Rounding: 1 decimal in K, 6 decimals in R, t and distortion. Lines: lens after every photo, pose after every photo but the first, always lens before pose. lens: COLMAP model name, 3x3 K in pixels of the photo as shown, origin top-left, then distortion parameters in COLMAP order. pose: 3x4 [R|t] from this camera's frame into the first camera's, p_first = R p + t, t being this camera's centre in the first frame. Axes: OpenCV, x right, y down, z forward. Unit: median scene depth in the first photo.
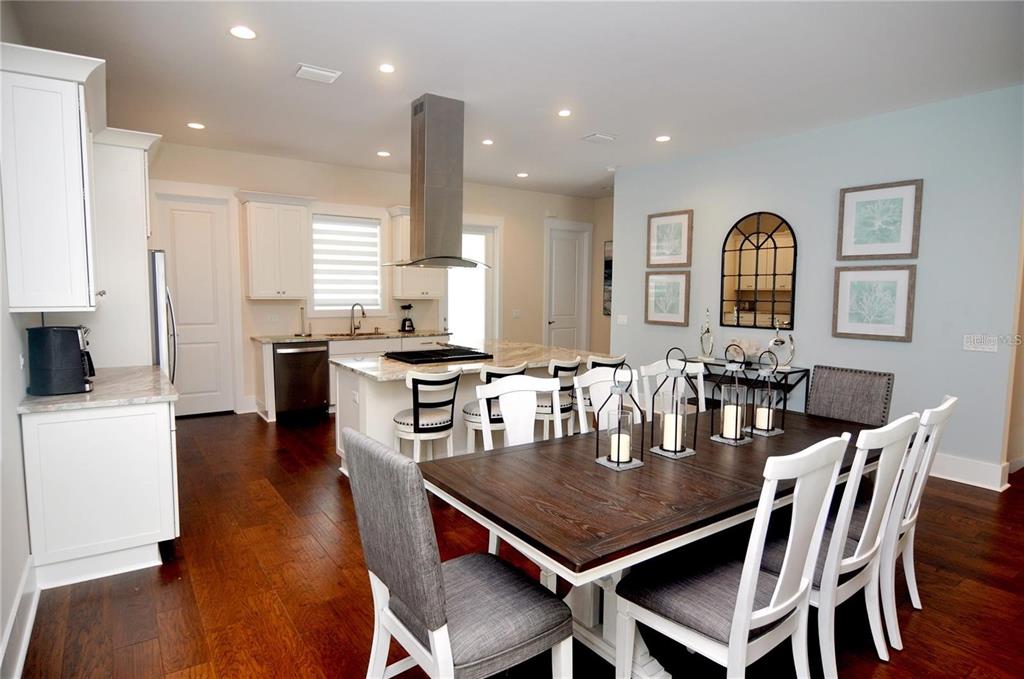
lens RADIAL K [[562.0, 0, 512.0], [0, 562.0, 339.5], [0, 0, 1]] dist [-0.016466, -0.000830]
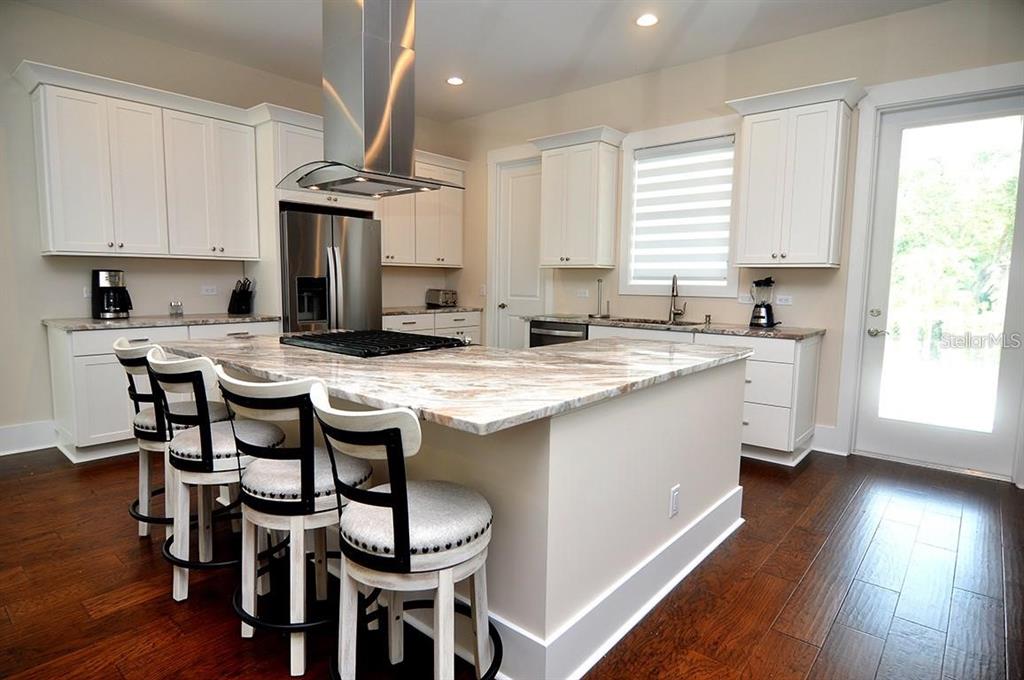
lens RADIAL K [[562.0, 0, 512.0], [0, 562.0, 340.0], [0, 0, 1]] dist [-0.016466, -0.000830]
pose [[0.238253, 0.096889, -0.966358, 0.354249], [-0.097057, 0.992406, 0.075571, -0.022785], [0.966341, 0.075787, 0.245847, 0.736810]]
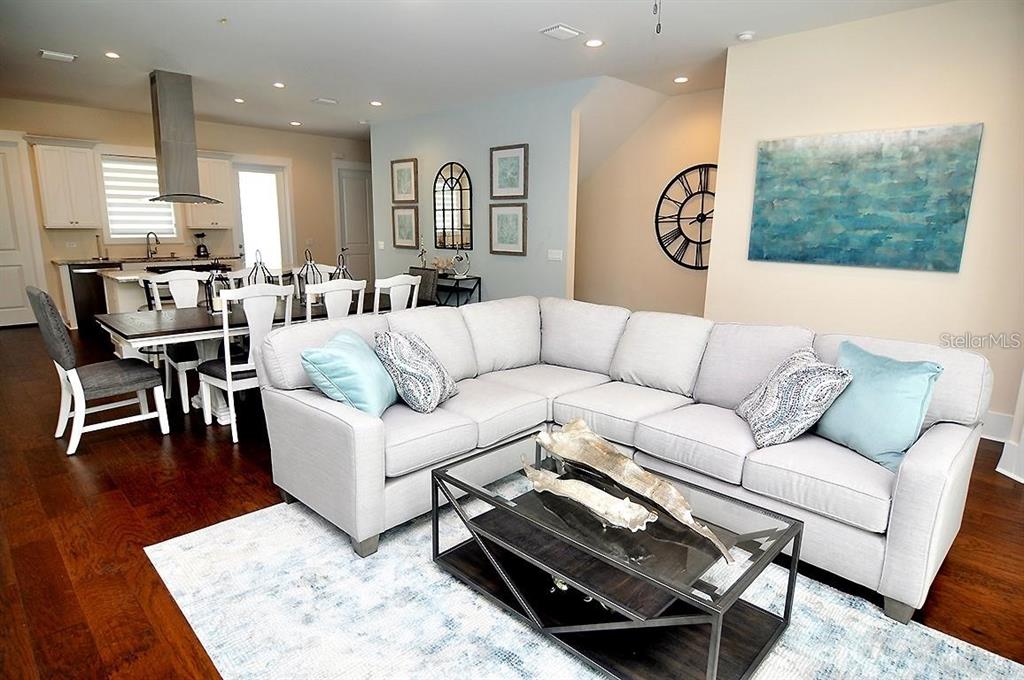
lens RADIAL K [[562.0, 0, 512.0], [0, 562.0, 340.0], [0, 0, 1]] dist [-0.016466, -0.000830]
pose [[0.984885, -0.030883, 0.170432, 0.303143], [0.011010, 0.993149, 0.116335, 0.038075], [-0.172857, -0.112700, 0.978478, -0.356794]]
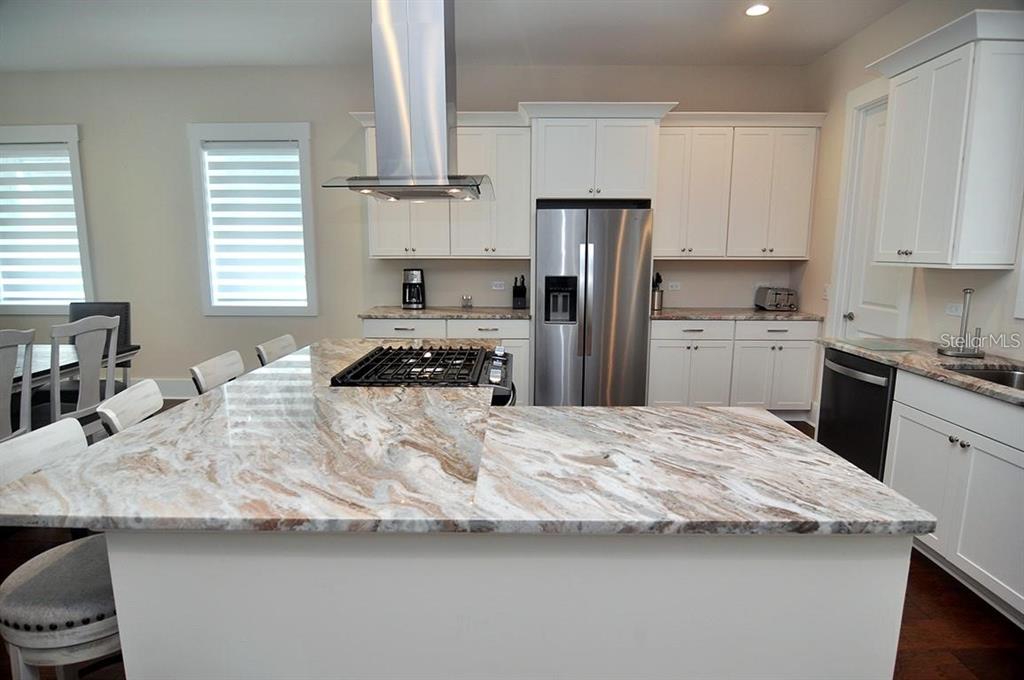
lens RADIAL K [[552.7, 0, 512.0], [0, 552.7, 340.0], [0, 0, 1]] dist [-0.016271, -0.000811]
pose [[-0.604858, 0.115908, -0.787853, 0.175004], [-0.077979, 0.975975, 0.203451, -0.079798], [0.792506, 0.184495, -0.581288, 1.016556]]
